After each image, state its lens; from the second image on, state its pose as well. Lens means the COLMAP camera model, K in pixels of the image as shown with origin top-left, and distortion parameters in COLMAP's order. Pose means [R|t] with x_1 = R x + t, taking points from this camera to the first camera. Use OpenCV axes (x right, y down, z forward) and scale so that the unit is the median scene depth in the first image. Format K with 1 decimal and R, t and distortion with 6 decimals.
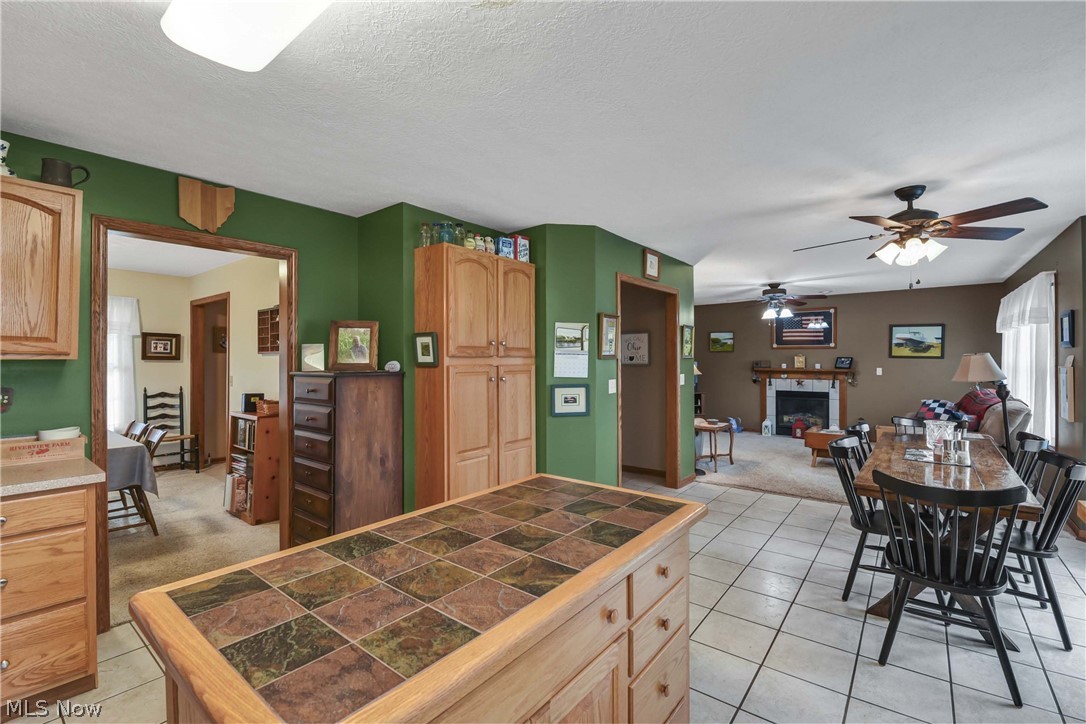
lens RADIAL K [[478.1, 0, 546.4], [0, 478.1, 358.3], [0, 0, 1]] dist [-0.004361, -0.003511]
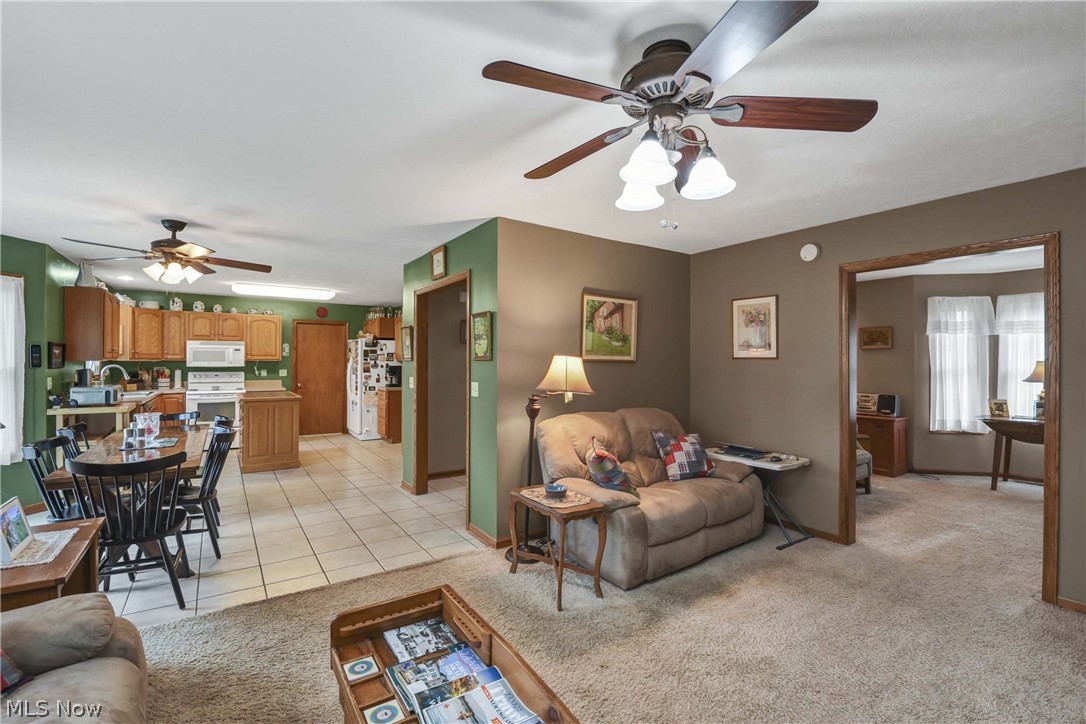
lens RADIAL K [[478.1, 0, 542.2], [0, 478.1, 358.8], [0, 0, 1]] dist [-0.004361, -0.003511]
pose [[-0.301399, -0.001659, -0.953497, 0.709620], [0.002234, 0.999995, -0.002446, 0.000566], [0.953496, -0.002867, -0.301393, 0.980361]]
